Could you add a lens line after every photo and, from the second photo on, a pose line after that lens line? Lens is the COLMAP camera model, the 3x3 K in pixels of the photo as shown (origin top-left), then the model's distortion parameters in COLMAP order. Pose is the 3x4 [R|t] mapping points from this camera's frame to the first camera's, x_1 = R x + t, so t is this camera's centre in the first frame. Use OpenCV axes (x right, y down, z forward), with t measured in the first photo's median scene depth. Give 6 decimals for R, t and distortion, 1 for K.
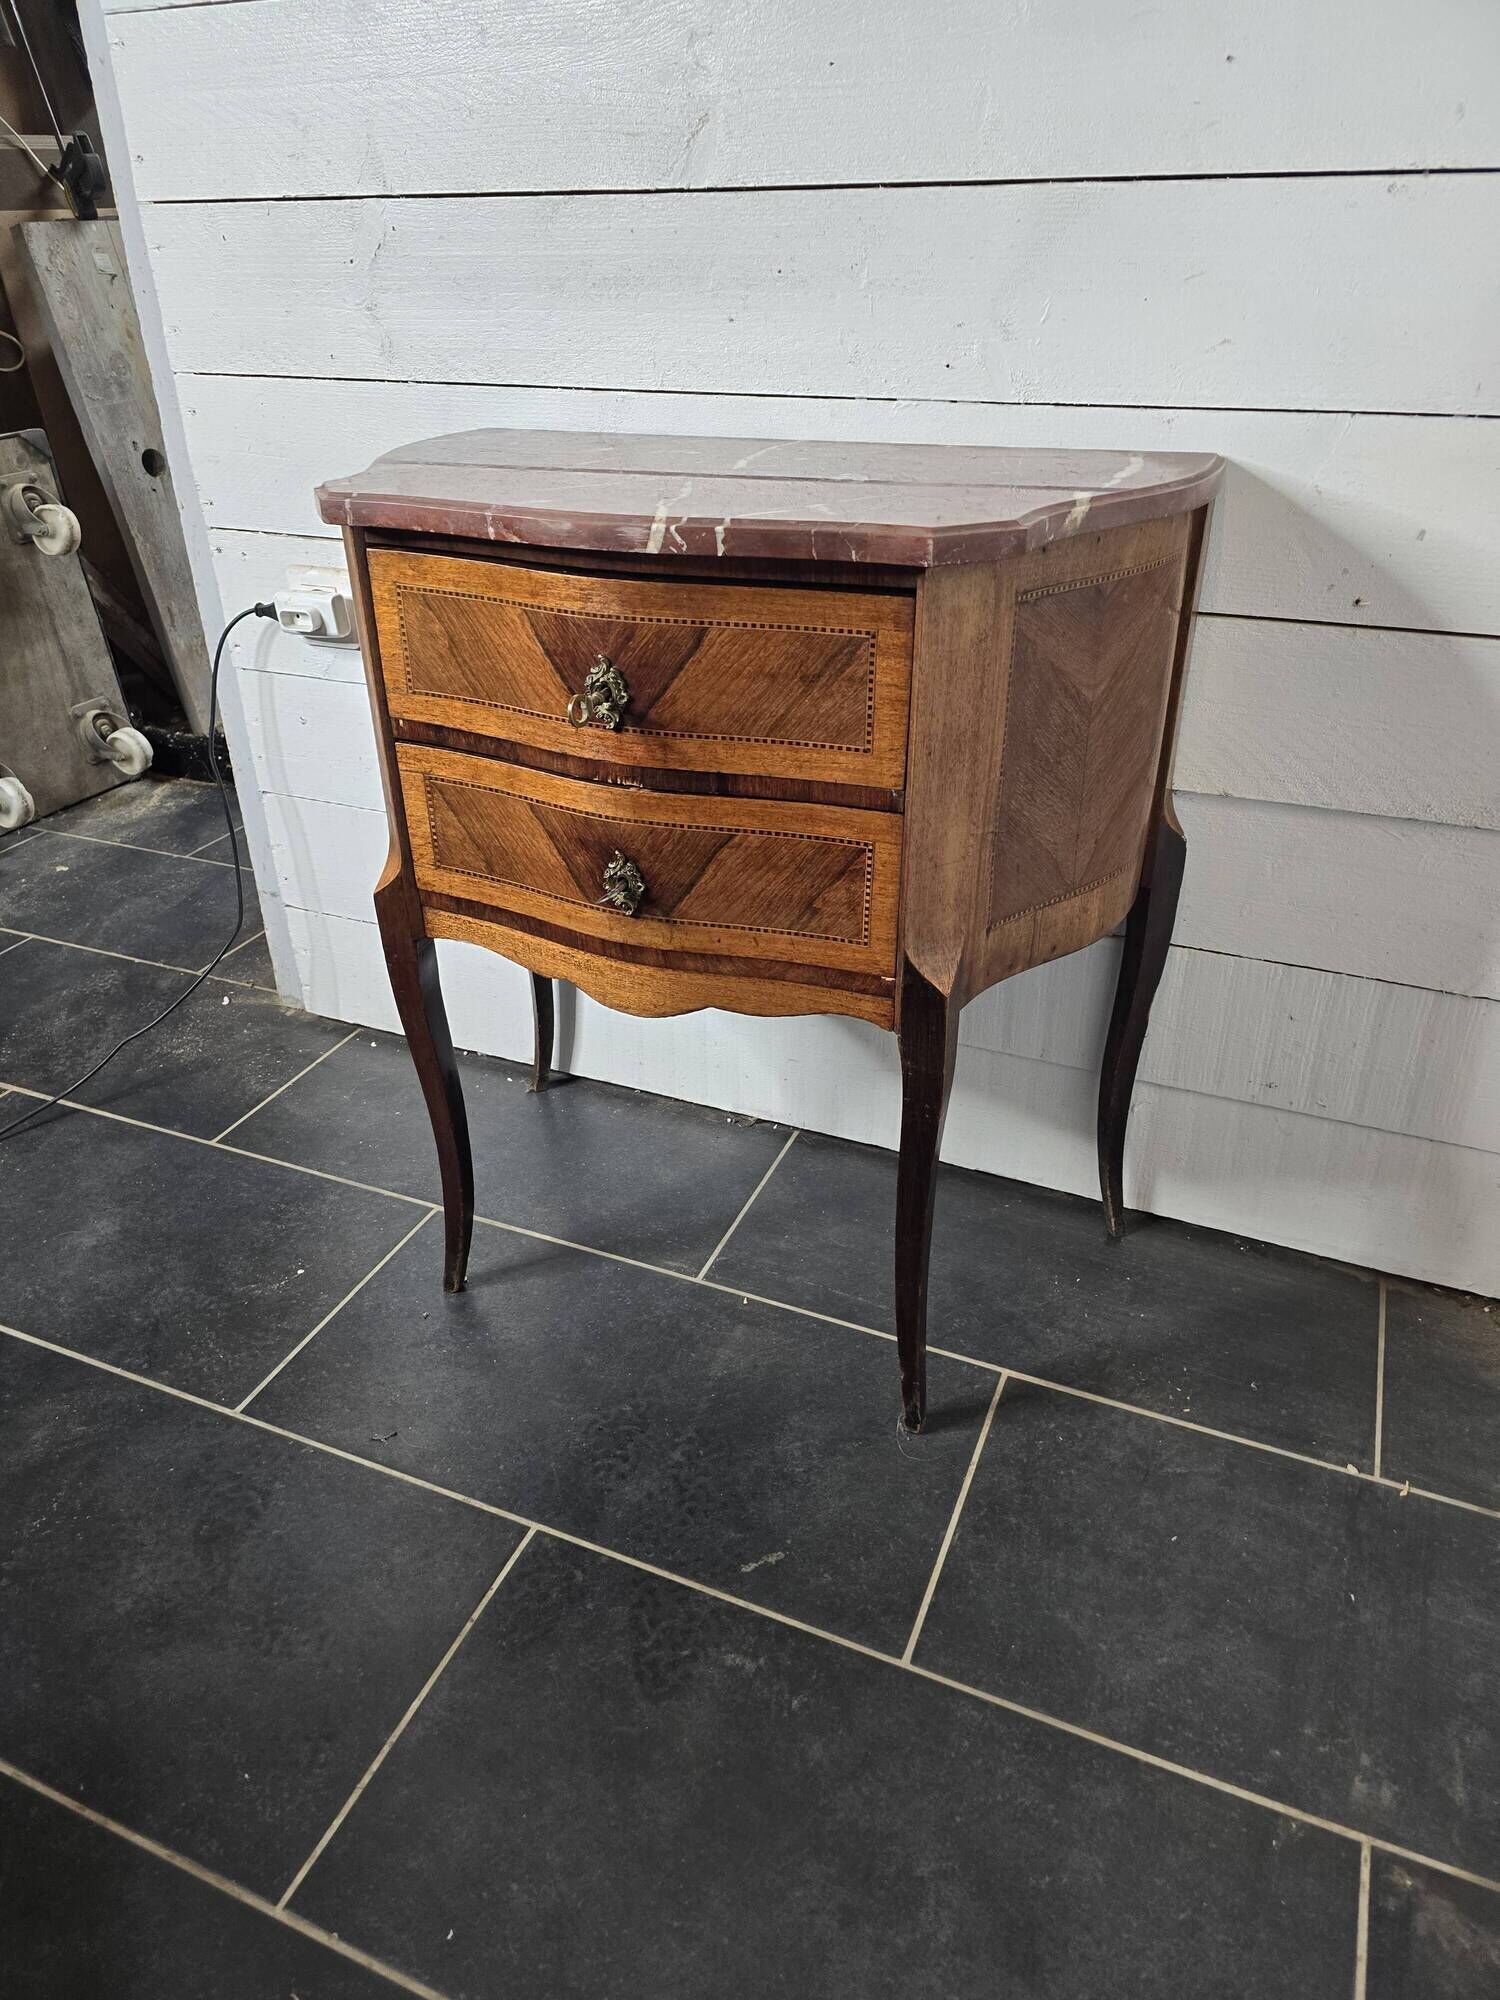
lens RADIAL K [[1310.6, 0, 751.0], [0, 1310.6, 987.5], [0, 0, 1]] dist [0.061668, -0.064268]
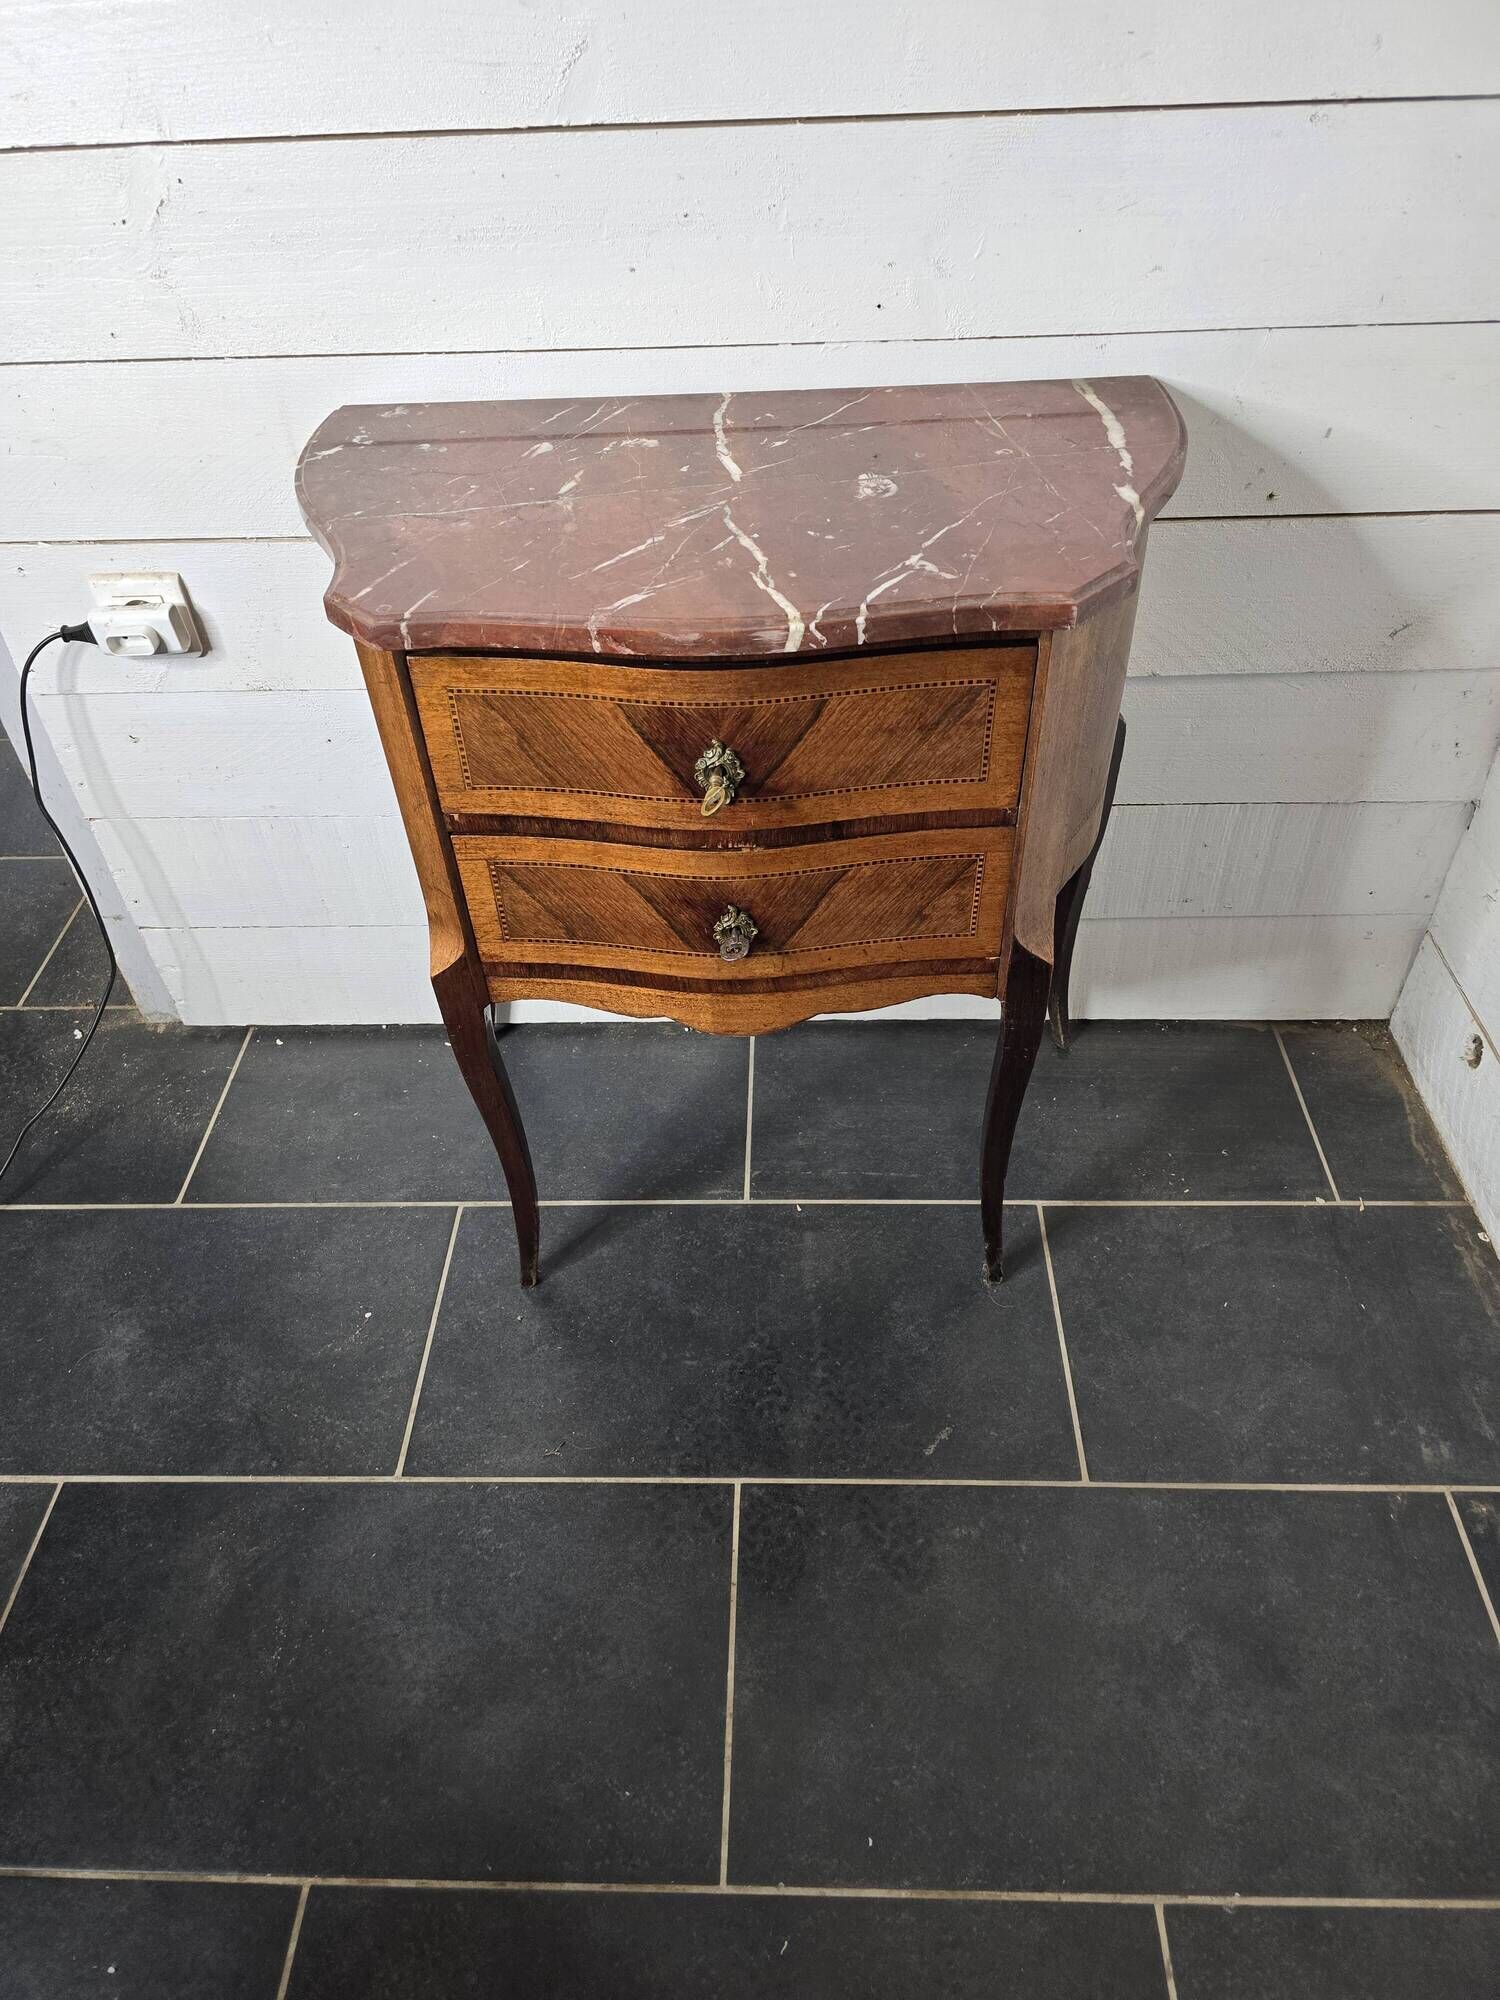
lens RADIAL K [[1307.3, 0, 749.5], [0, 1307.3, 978.2], [0, 0, 1]] dist [0.063624, -0.067592]
pose [[0.929960, -0.267091, 0.252661, -0.342443], [0.204036, 0.946592, 0.249666, -0.287046], [-0.305850, -0.180627, 0.934789, 0.038190]]
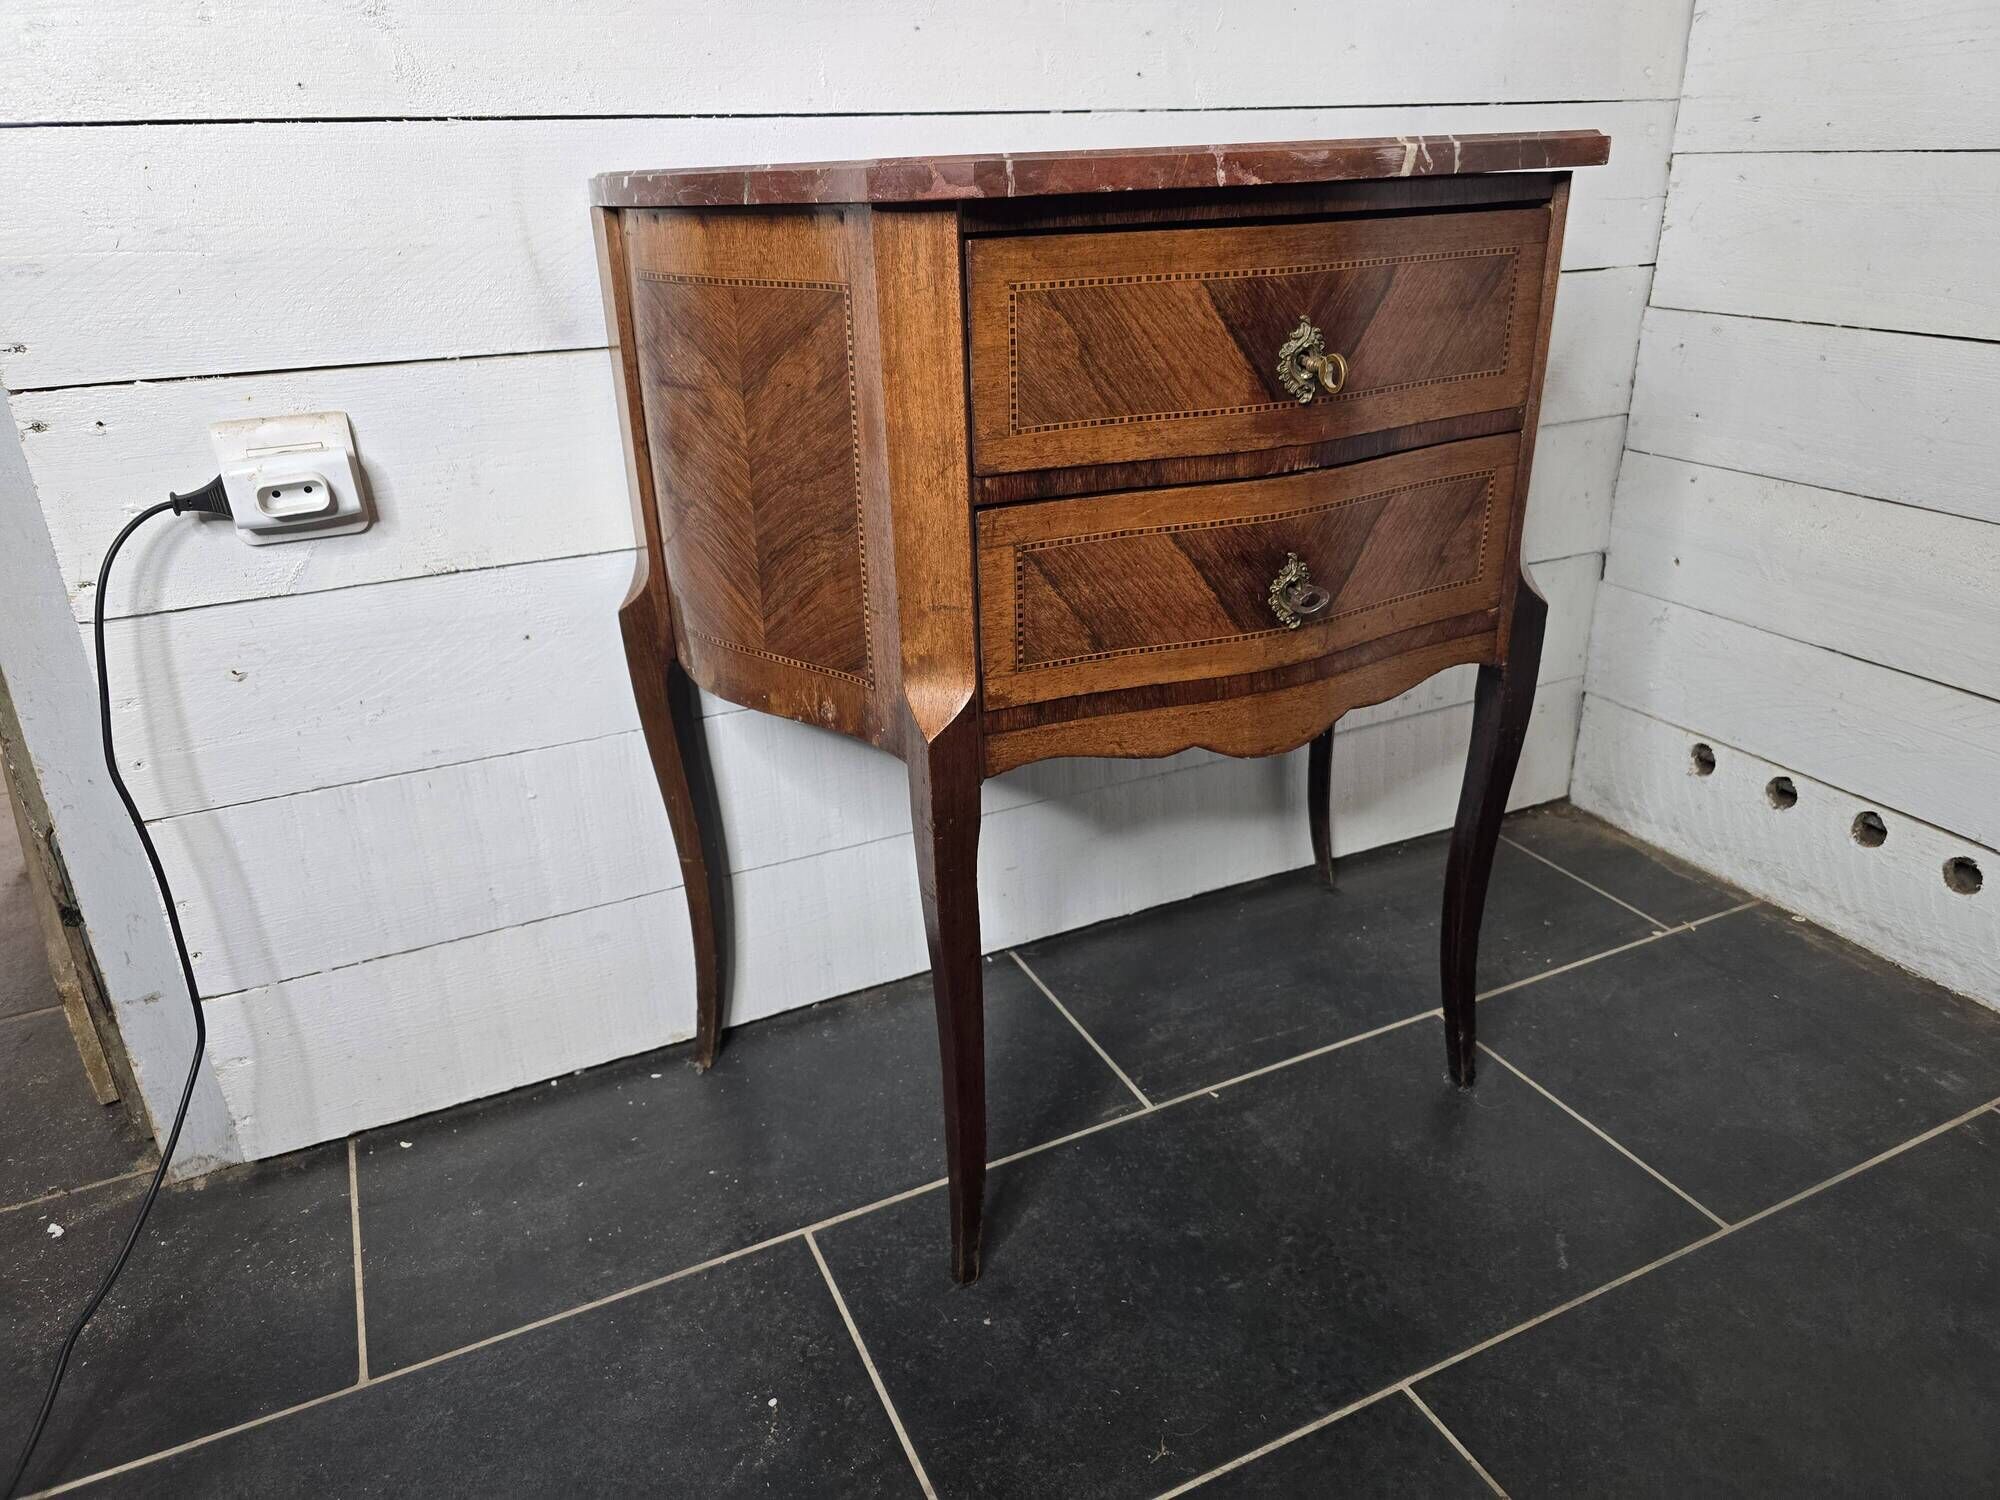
lens RADIAL K [[1320.6, 0, 980.3], [0, 1320.6, 735.8], [0, 0, 1]] dist [0.060149, -0.065014]
pose [[0.670803, -0.302739, 0.677032, -0.827498], [0.383351, 0.923016, 0.032909, -0.095769], [-0.634874, 0.237466, 0.735217, 0.494818]]
